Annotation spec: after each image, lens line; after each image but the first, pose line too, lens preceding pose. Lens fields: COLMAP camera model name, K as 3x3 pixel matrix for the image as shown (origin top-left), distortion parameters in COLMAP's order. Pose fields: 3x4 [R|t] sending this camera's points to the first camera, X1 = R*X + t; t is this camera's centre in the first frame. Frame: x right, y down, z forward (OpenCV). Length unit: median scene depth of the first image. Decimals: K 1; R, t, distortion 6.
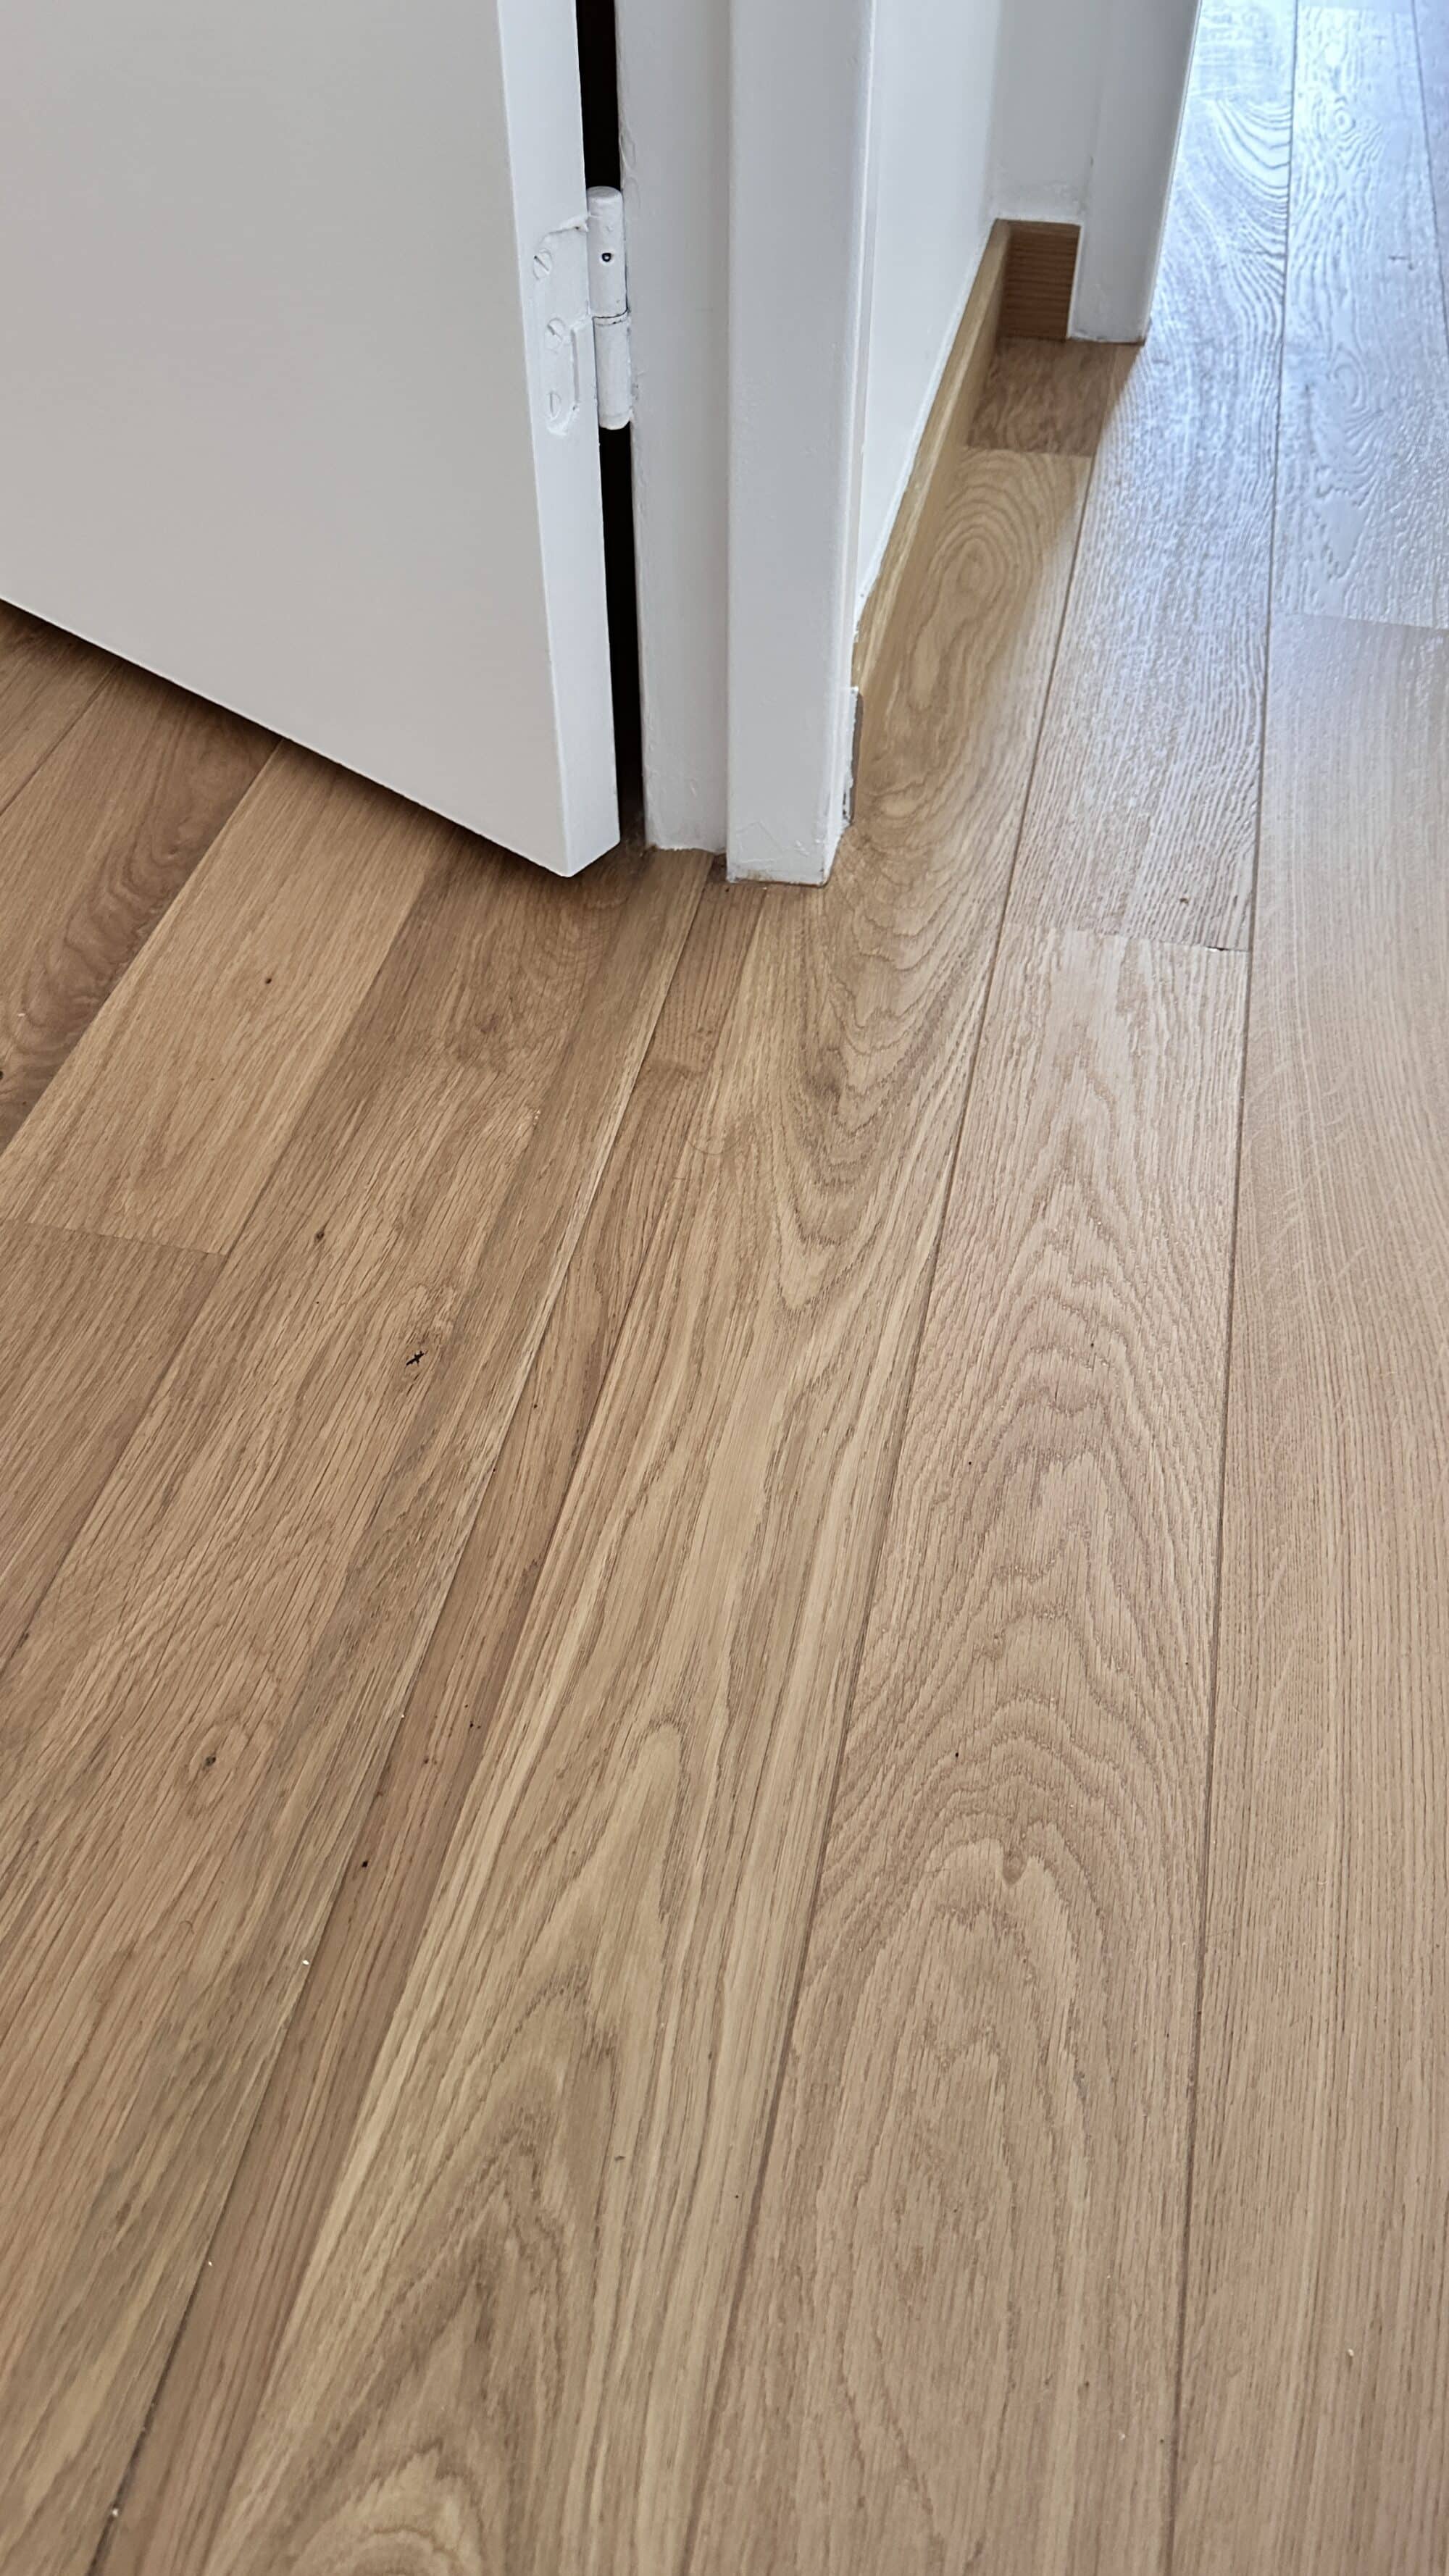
lens RADIAL K [[1833.2, 0, 724.5], [0, 1833.2, 1288.0], [0, 0, 1]] dist [0.158141, -0.253028]
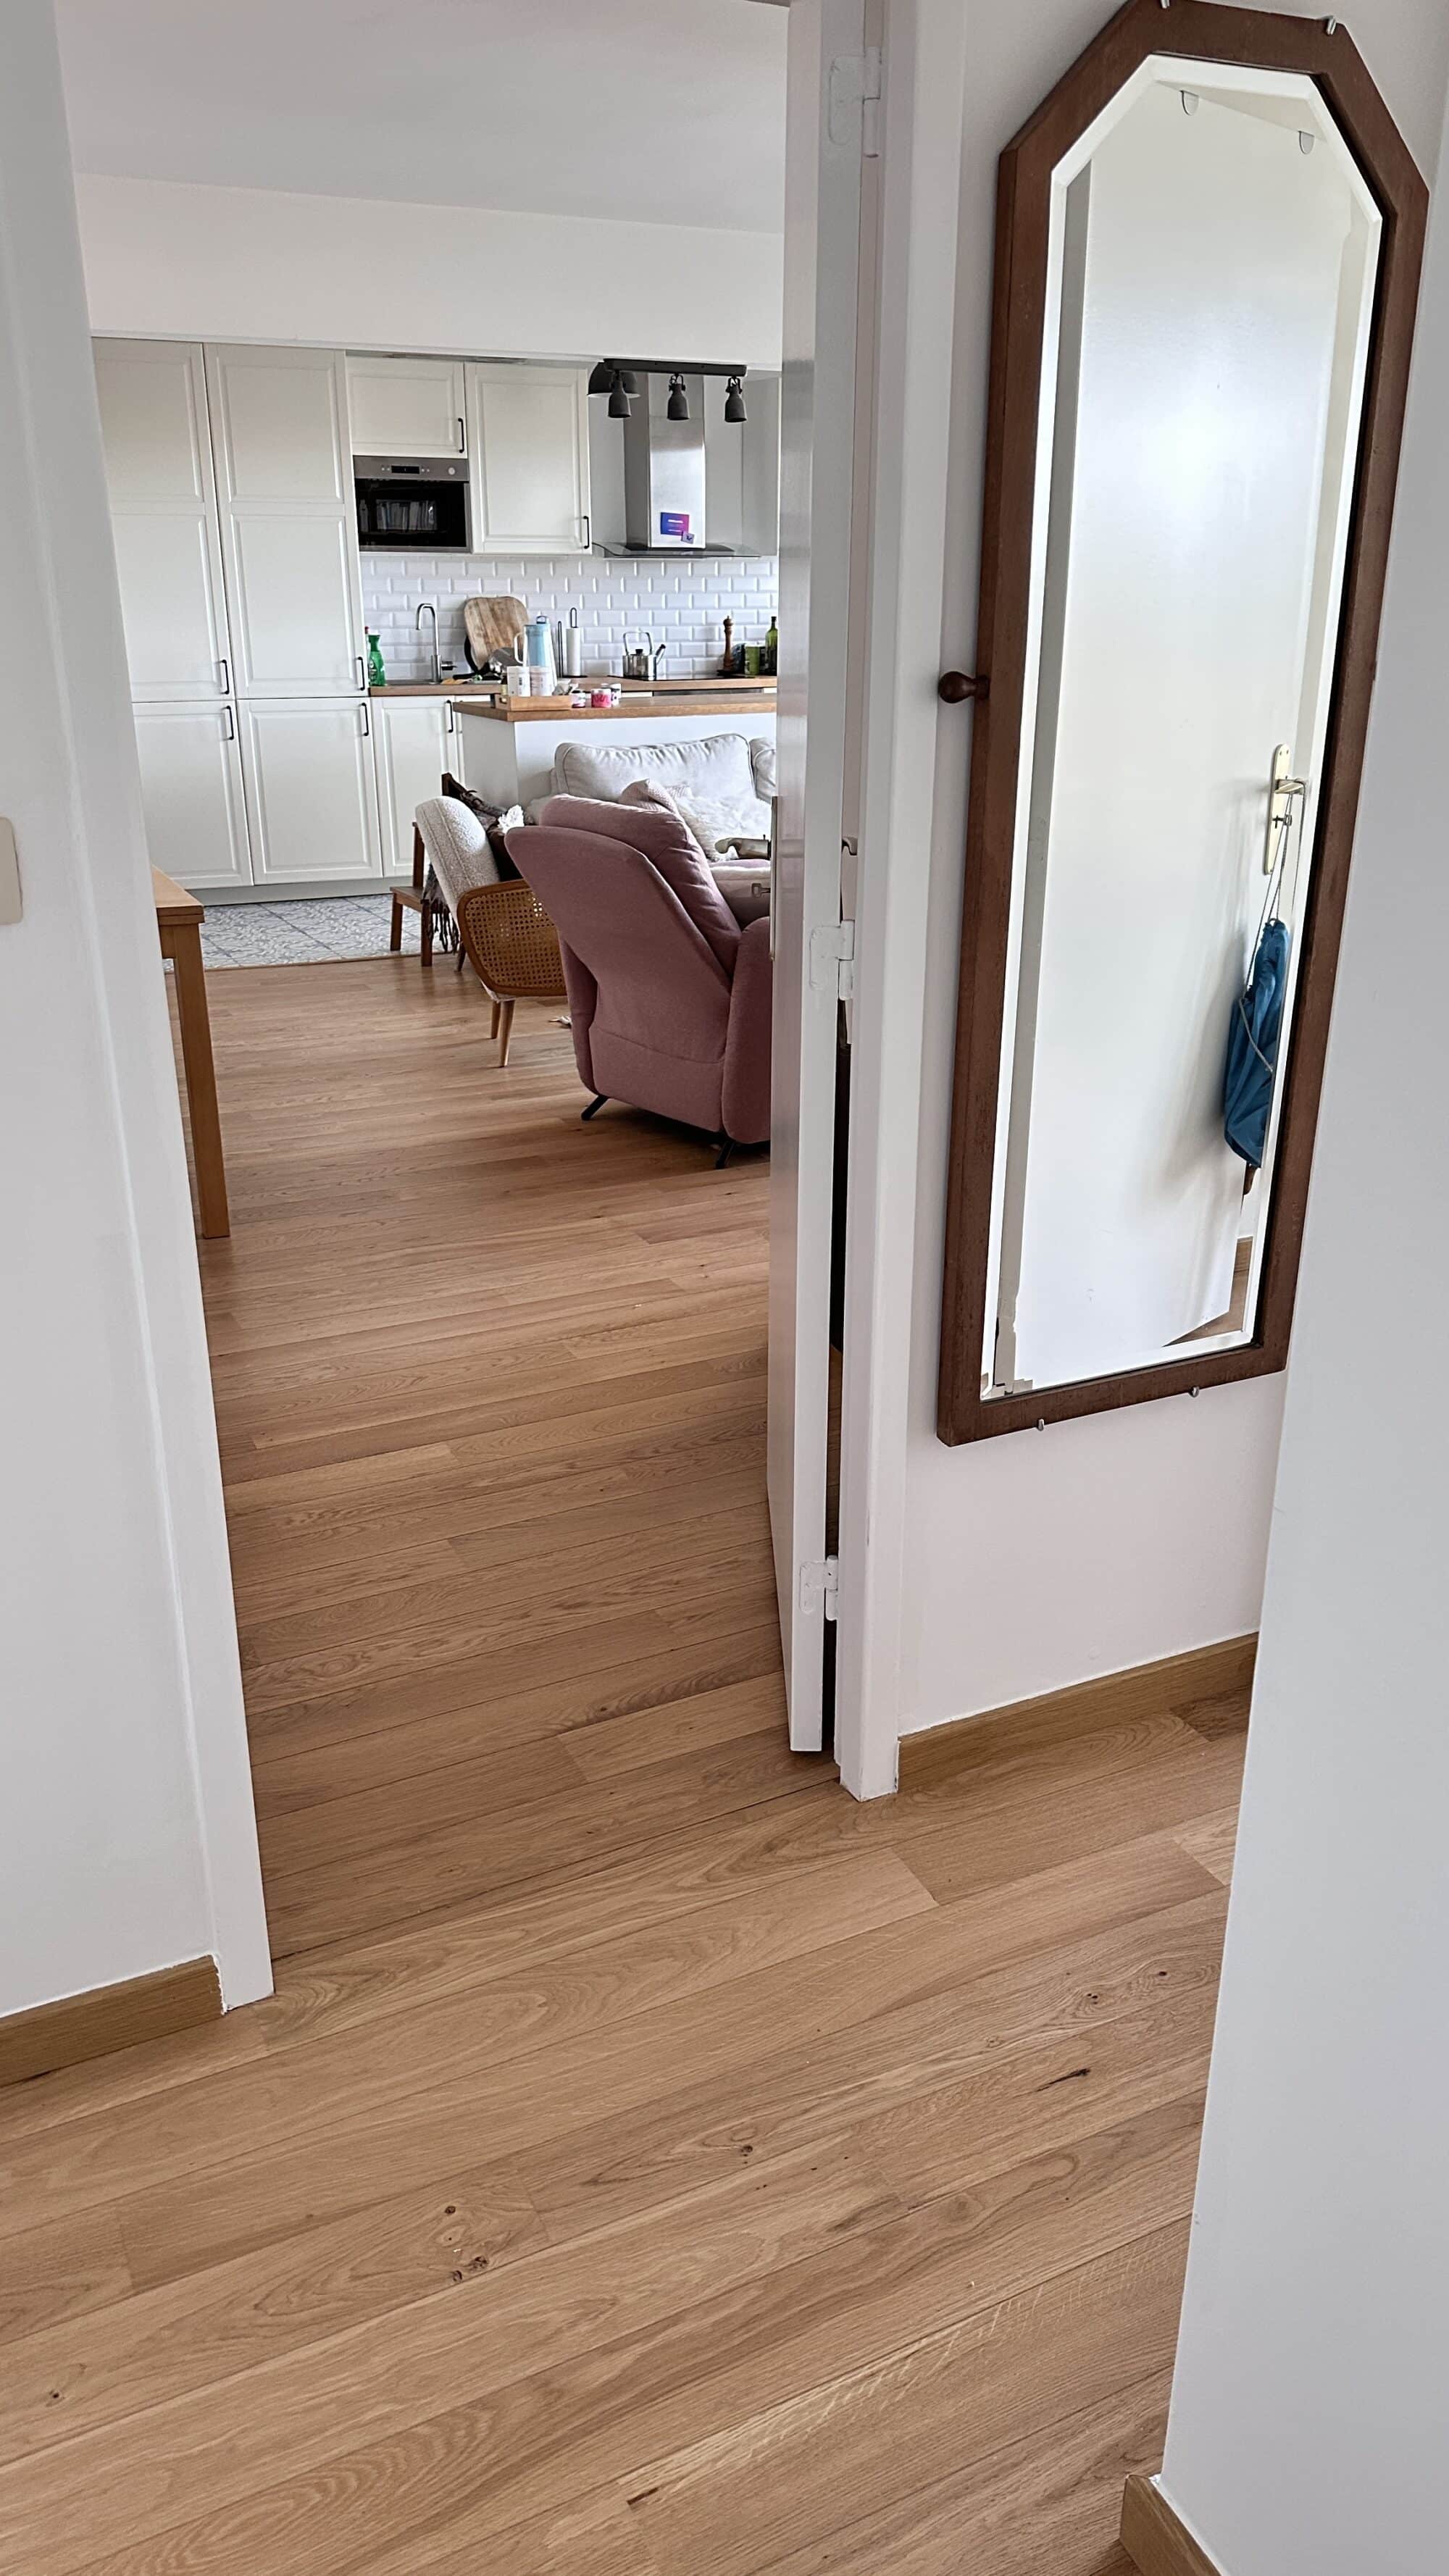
lens RADIAL K [[1807.7, 0, 724.2], [0, 1807.7, 1254.0], [0, 0, 1]] dist [0.077296, -0.110524]
pose [[0.623490, 0.271624, -0.733130, 1.975337], [-0.586526, 0.782531, -0.208884, -0.218793], [0.516959, 0.560237, 0.647215, -1.444846]]
